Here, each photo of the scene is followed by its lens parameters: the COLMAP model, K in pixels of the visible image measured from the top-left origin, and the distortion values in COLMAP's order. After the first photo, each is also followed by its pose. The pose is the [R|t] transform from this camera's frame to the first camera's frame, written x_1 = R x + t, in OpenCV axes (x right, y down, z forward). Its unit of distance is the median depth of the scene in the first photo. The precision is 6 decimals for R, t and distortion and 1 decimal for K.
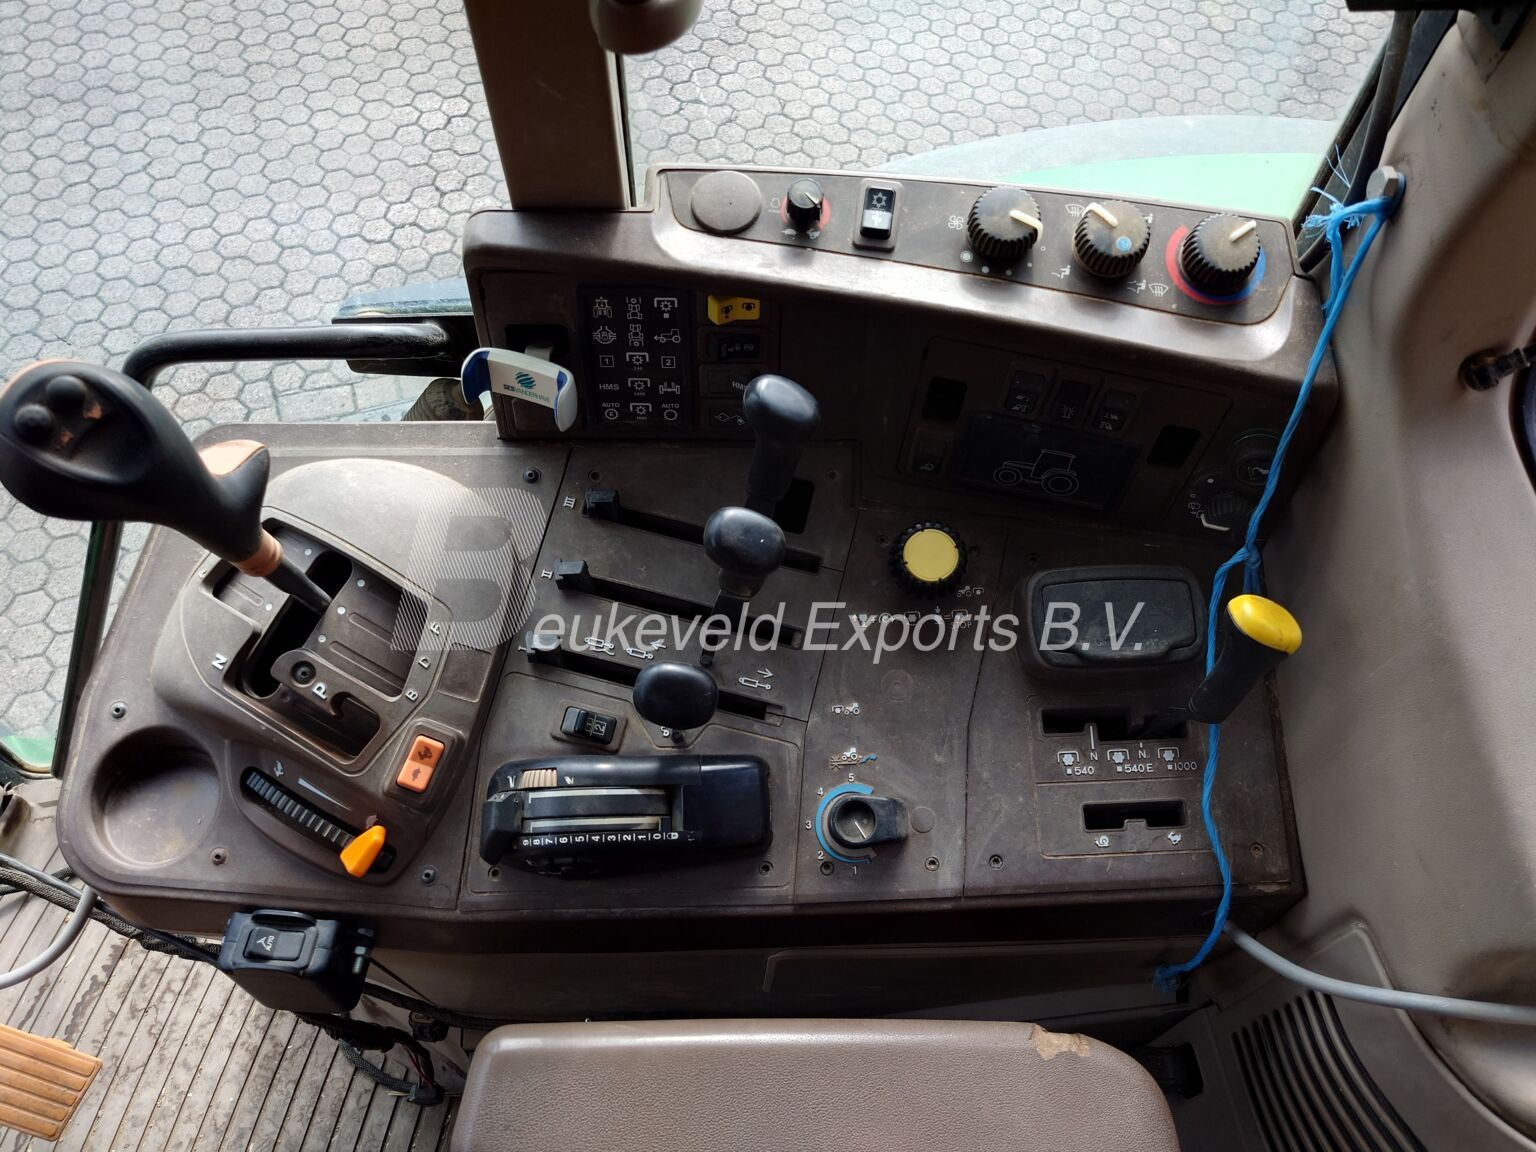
lens RADIAL K [[1171.9, 0, 830.8], [0, 1171.9, 578.4], [0, 0, 1]] dist [-0.006480, 0.009822]
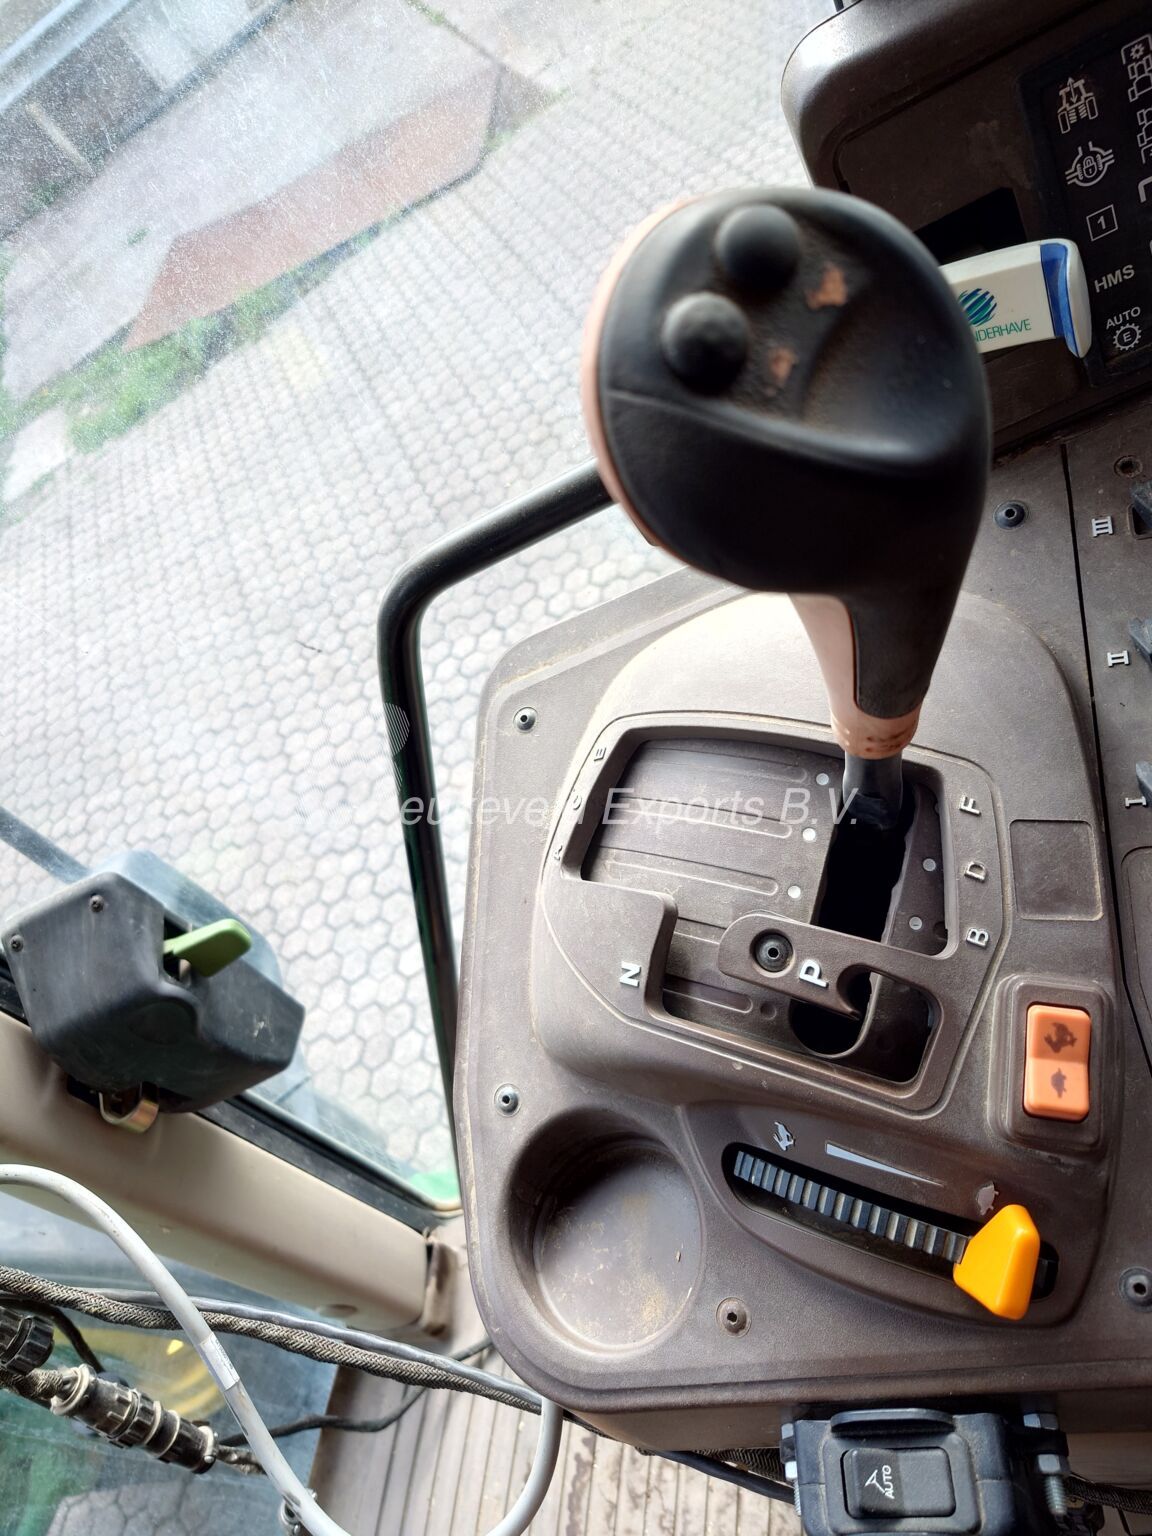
lens RADIAL K [[1211.1, 0, 576.0], [0, 1211.1, 768.0], [0, 0, 1]] dist [-0.010605, 0.044655]
pose [[0.856523, -0.336033, -0.391727, -0.274739], [0.293412, 0.941455, -0.166048, 0.066295], [0.424591, 0.027287, 0.904974, 0.442050]]
